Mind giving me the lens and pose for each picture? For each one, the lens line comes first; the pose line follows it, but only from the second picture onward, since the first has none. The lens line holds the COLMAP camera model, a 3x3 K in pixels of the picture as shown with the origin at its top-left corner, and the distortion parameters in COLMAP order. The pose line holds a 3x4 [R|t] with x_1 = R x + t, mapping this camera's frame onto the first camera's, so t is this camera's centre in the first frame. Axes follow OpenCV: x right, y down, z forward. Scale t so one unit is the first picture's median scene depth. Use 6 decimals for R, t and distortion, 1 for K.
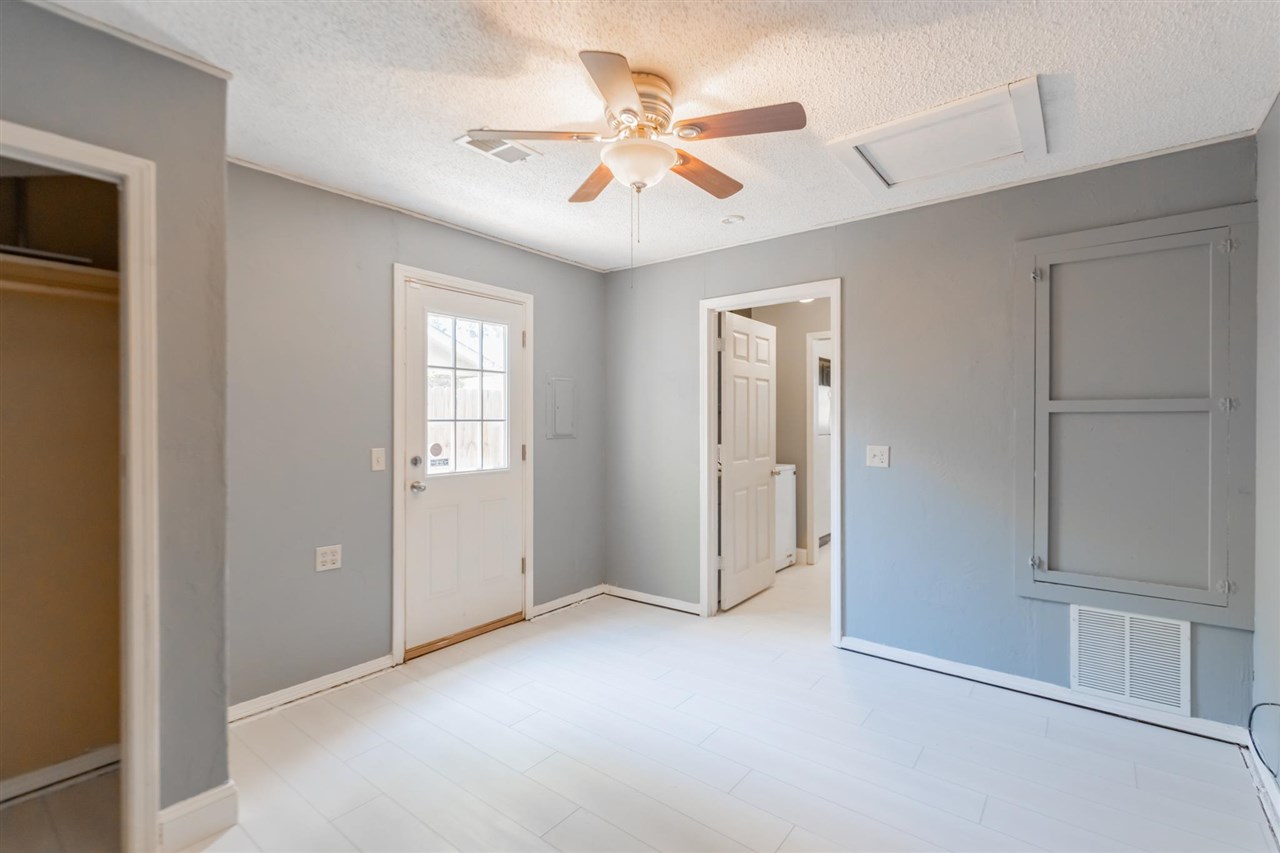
lens RADIAL K [[574.0, 0, 652.4], [0, 574.0, 421.0], [0, 0, 1]] dist [-0.001081, -0.000457]
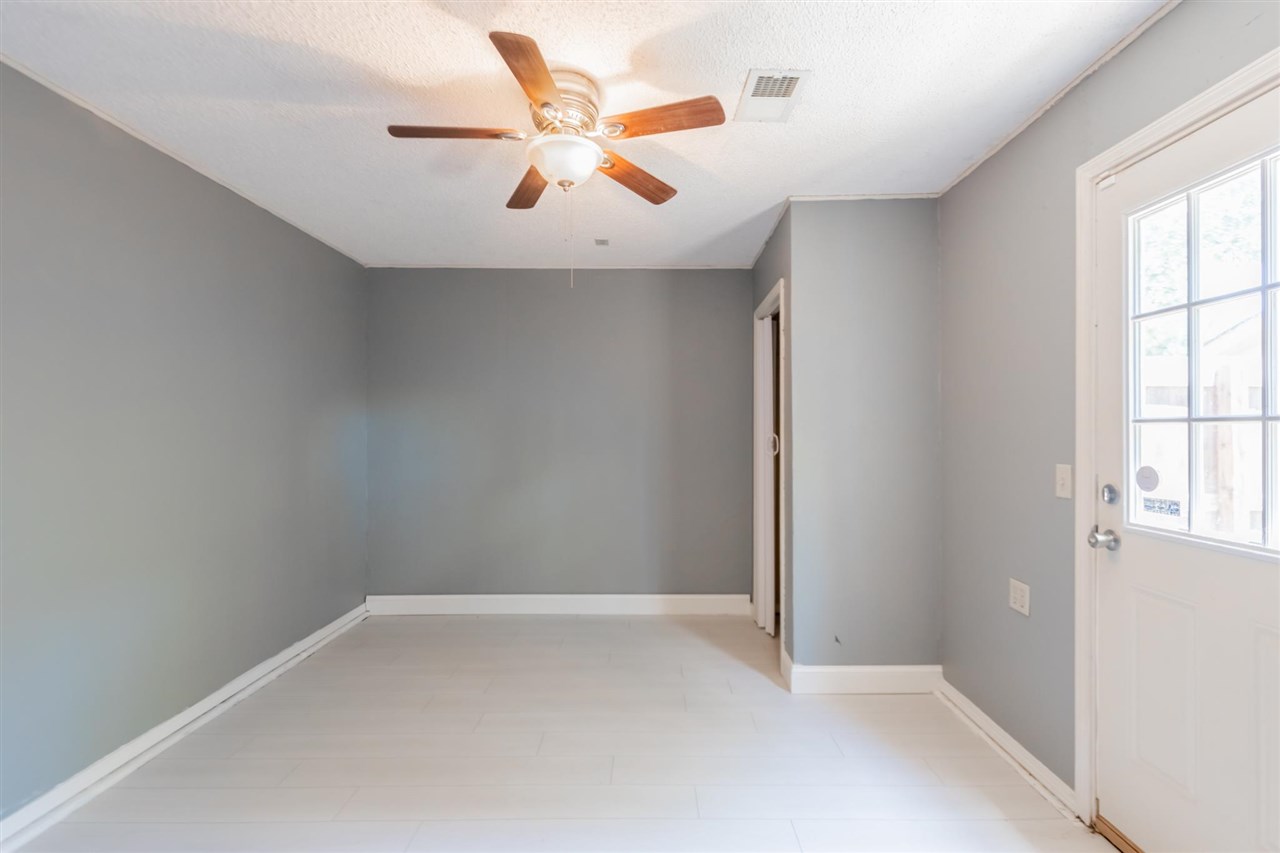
lens RADIAL K [[574.0, 0, 639.6], [0, 574.0, 429.2], [0, 0, 1]] dist [-0.001081, -0.000457]
pose [[-0.799405, 0.001641, -0.600790, 0.293908], [0.003080, 0.999994, -0.001367, 0.006196], [0.600785, -0.002944, -0.799406, 1.175324]]
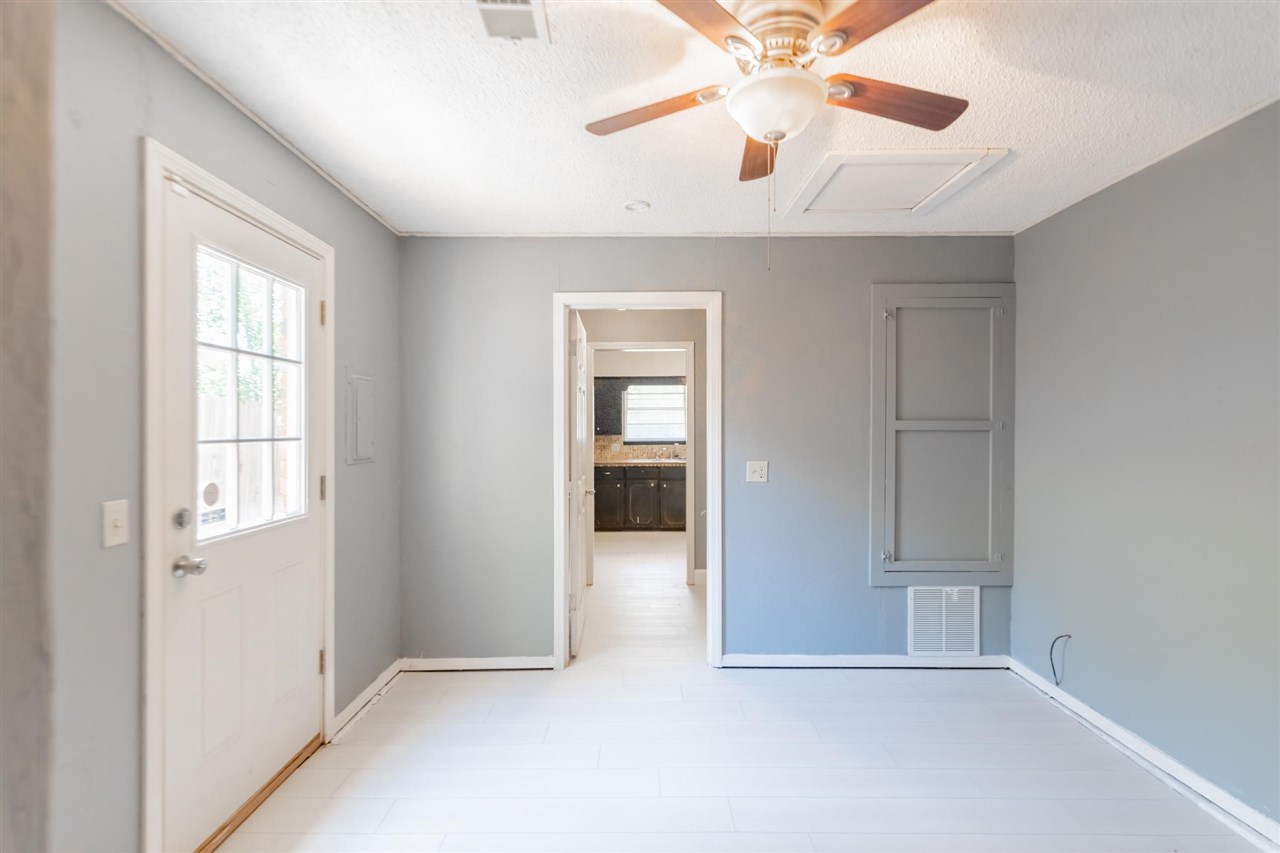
lens RADIAL K [[574.0, 0, 638.1], [0, 574.0, 431.2], [0, 0, 1]] dist [-0.001081, -0.000457]
pose [[0.794175, -0.000874, 0.607689, -0.399428], [-0.000905, 0.999996, 0.002622, -0.013240], [-0.607689, -0.002632, 0.794171, 0.317200]]
